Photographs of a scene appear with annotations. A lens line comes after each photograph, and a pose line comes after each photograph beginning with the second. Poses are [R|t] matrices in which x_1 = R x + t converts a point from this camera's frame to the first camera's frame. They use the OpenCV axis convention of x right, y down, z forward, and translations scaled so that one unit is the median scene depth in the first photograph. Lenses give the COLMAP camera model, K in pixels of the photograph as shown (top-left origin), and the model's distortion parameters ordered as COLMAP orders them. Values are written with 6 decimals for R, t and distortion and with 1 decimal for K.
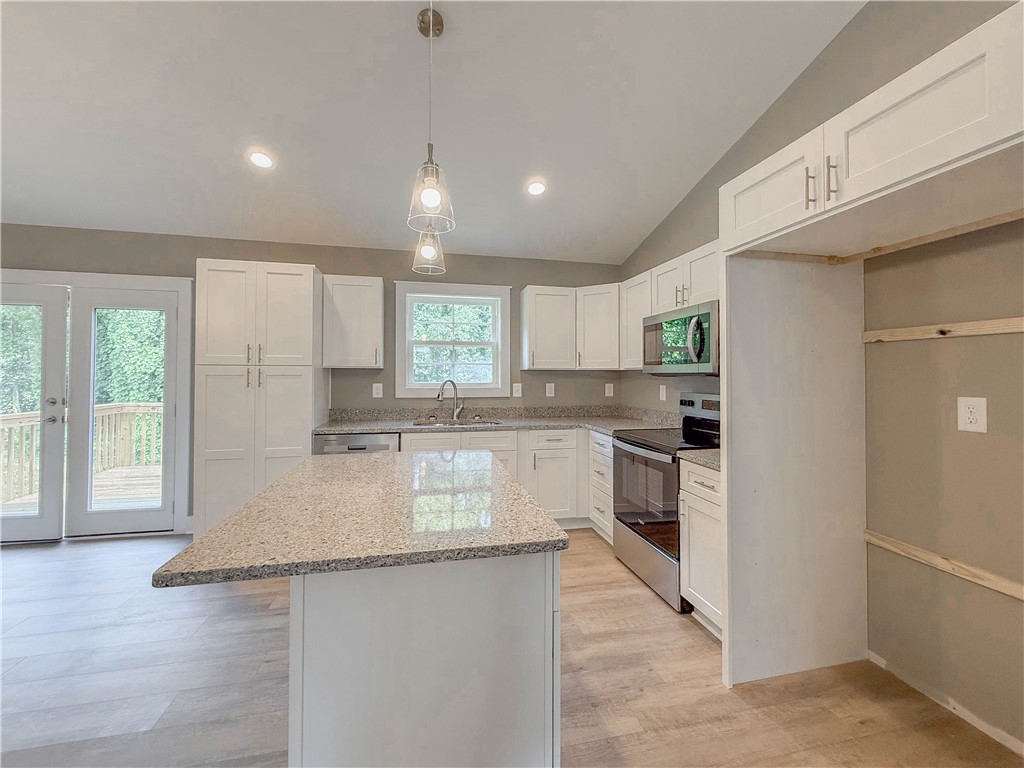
lens RADIAL K [[419.6, 0, 511.7], [0, 419.6, 370.0], [0, 0, 1]] dist [-0.000784, -0.000152]
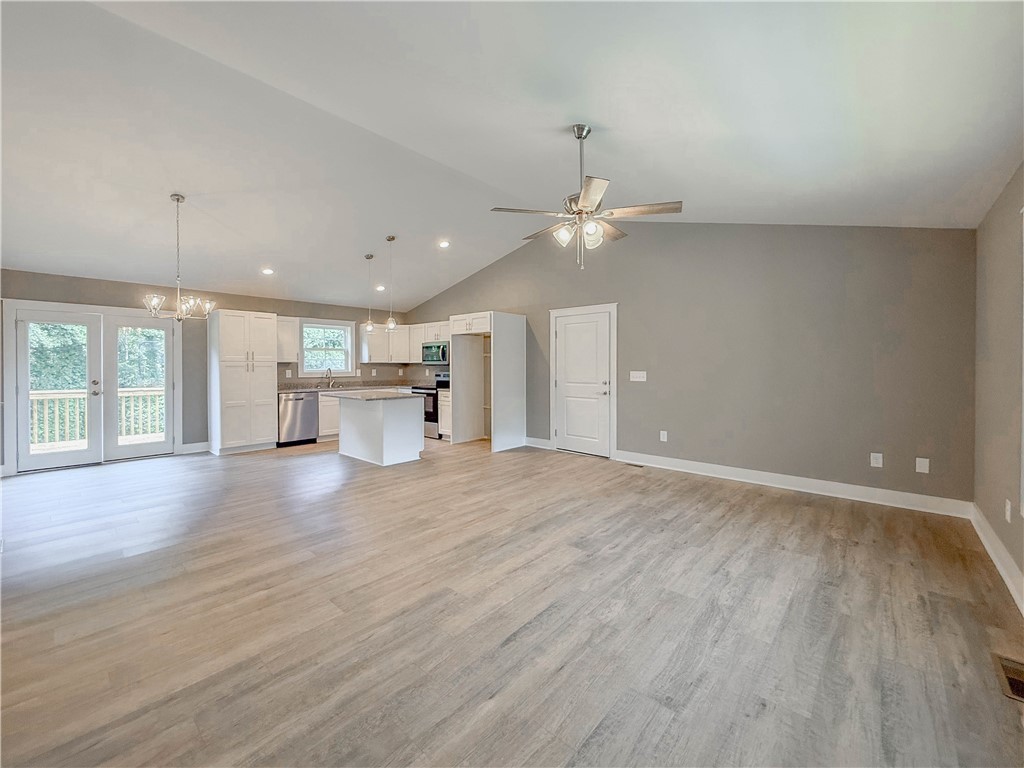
lens RADIAL K [[415.3, 0, 518.9], [0, 415.3, 370.5], [0, 0, 1]] dist [0.001108, -0.000170]
pose [[0.806021, -0.012645, 0.591752, -0.666550], [-0.002902, 0.999675, 0.025316, -0.019909], [-0.591880, -0.022122, 0.805722, -1.307028]]
